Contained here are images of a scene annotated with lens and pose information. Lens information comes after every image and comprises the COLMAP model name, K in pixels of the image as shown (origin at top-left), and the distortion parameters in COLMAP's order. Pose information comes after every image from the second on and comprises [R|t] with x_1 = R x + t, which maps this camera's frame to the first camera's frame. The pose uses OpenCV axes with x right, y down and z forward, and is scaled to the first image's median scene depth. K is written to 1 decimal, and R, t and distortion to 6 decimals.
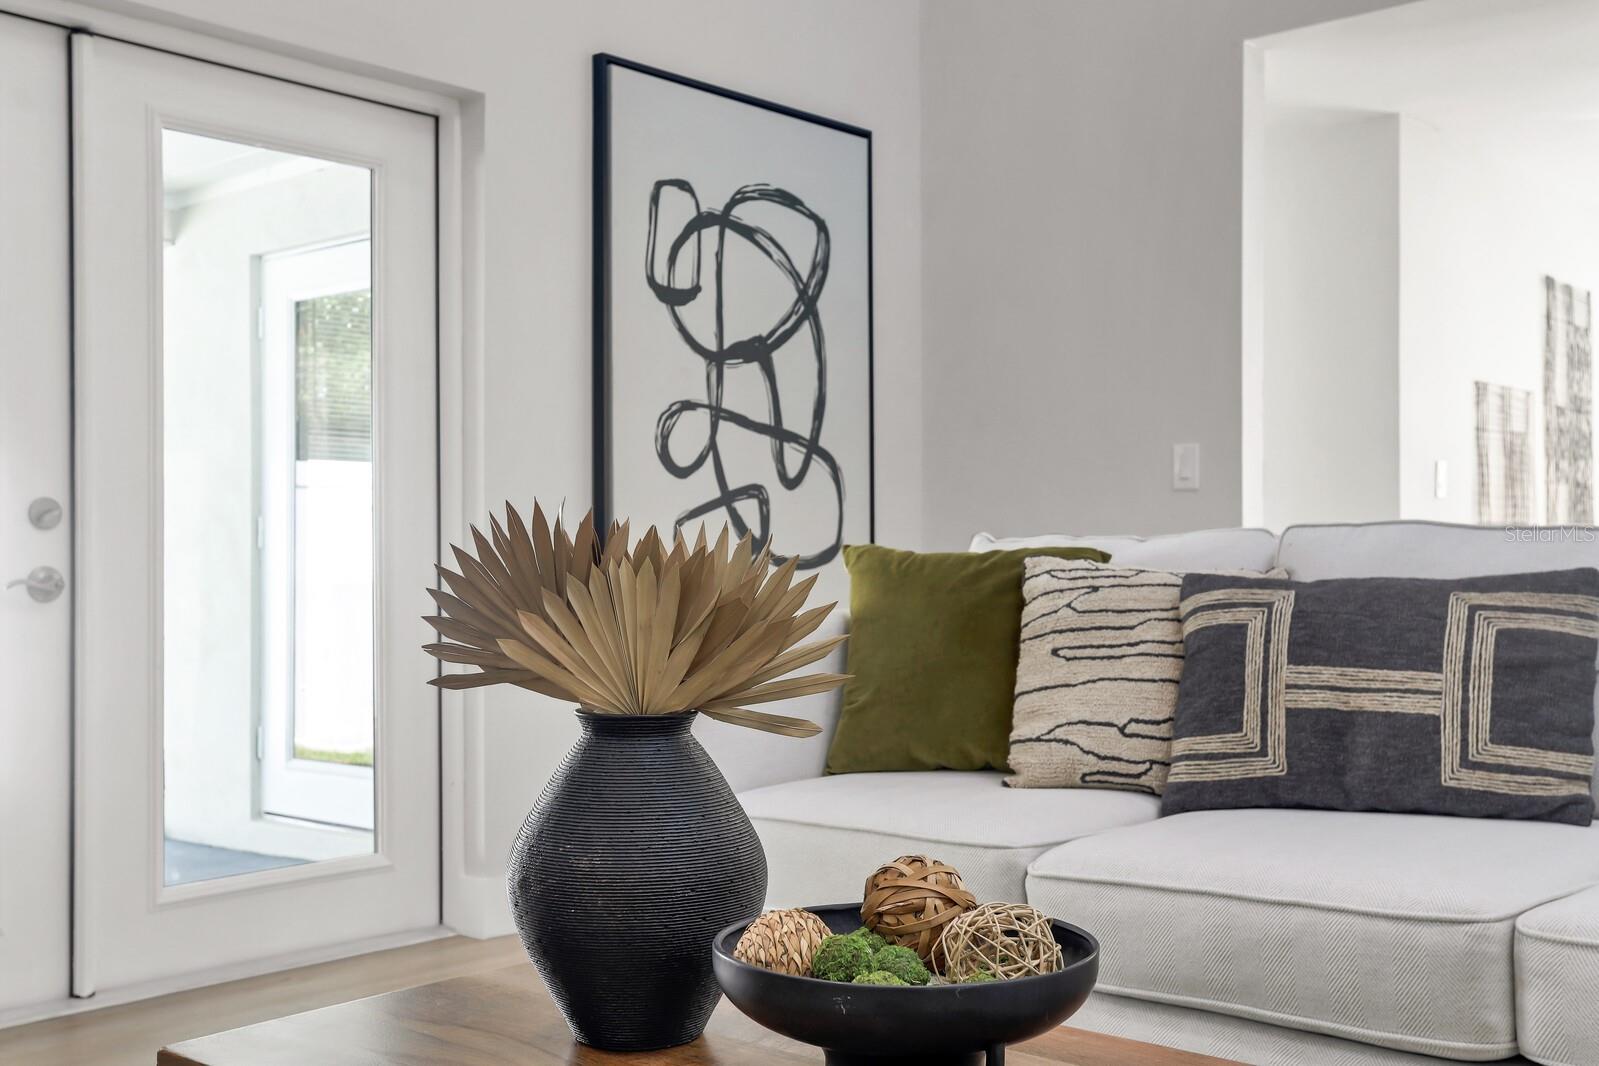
lens RADIAL K [[1724.4, 0, 794.5], [0, 1724.4, 559.1], [0, 0, 1]] dist [0.015659, 0.029547]
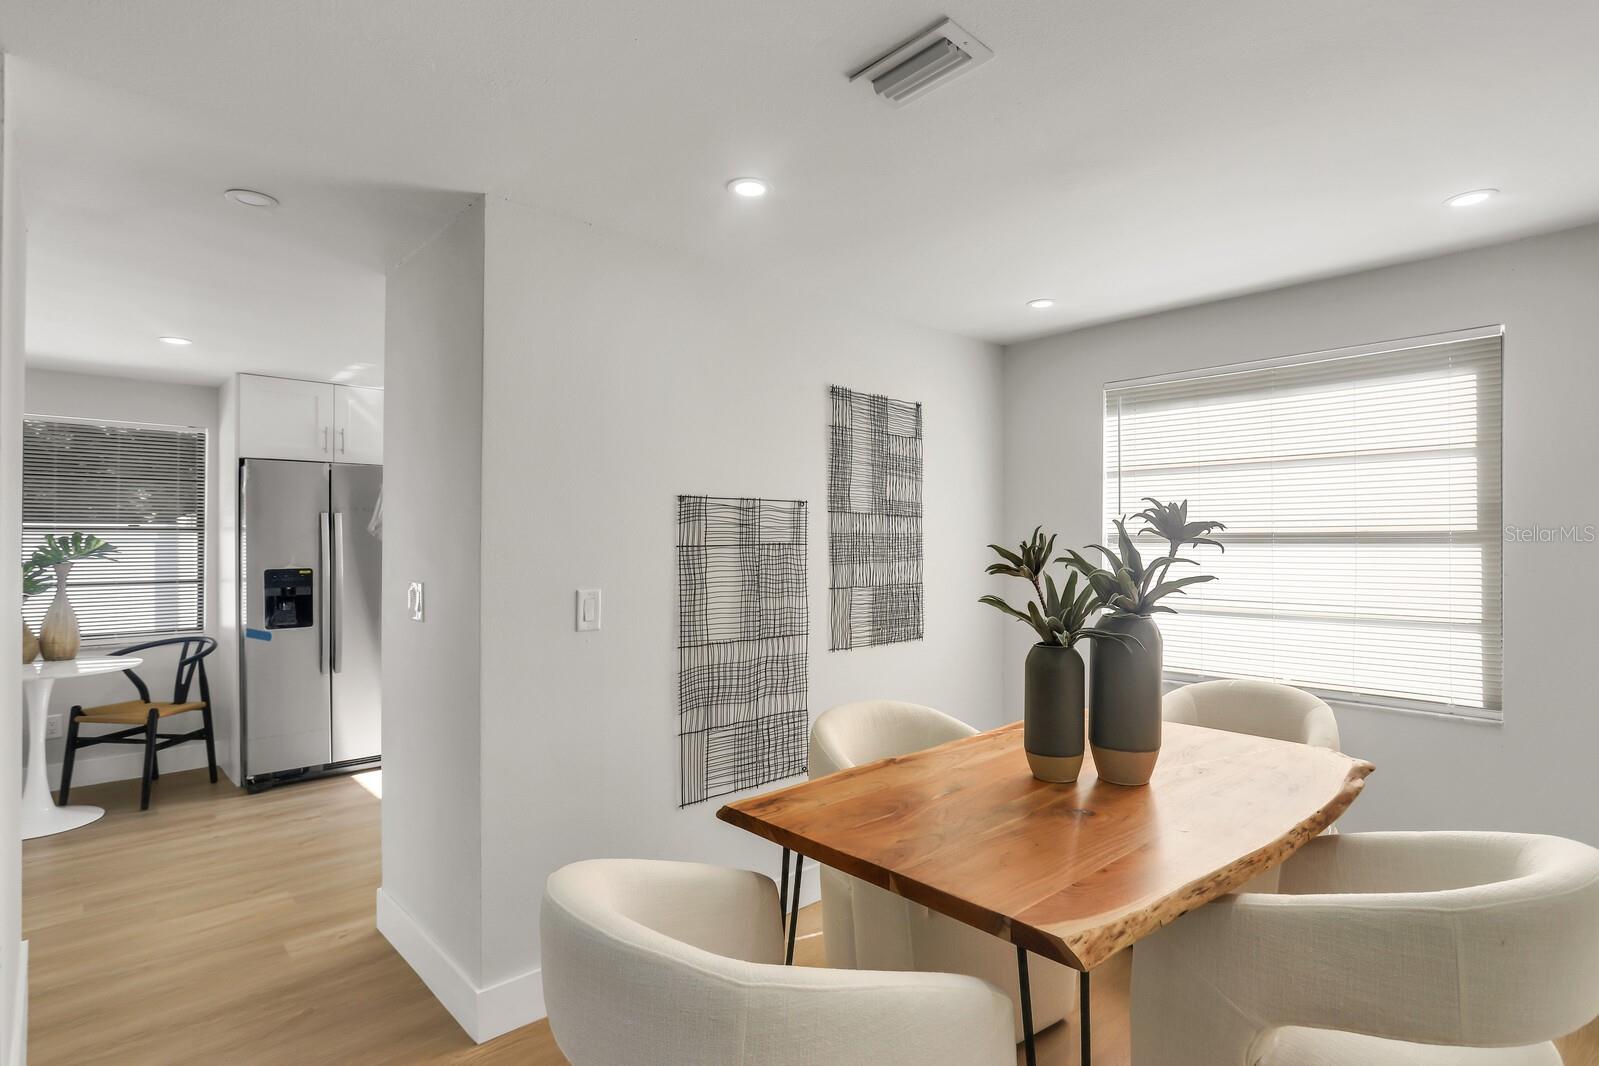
lens RADIAL K [[802.0, 0, 800.0], [0, 802.0, 543.7], [0, 0, 1]] dist [-0.036472, 0.026054]
pose [[0.994846, 0.005029, -0.101273, 0.678767], [-0.004446, 0.999972, 0.005981, -0.107448], [0.101300, -0.005500, 0.994841, 0.769062]]
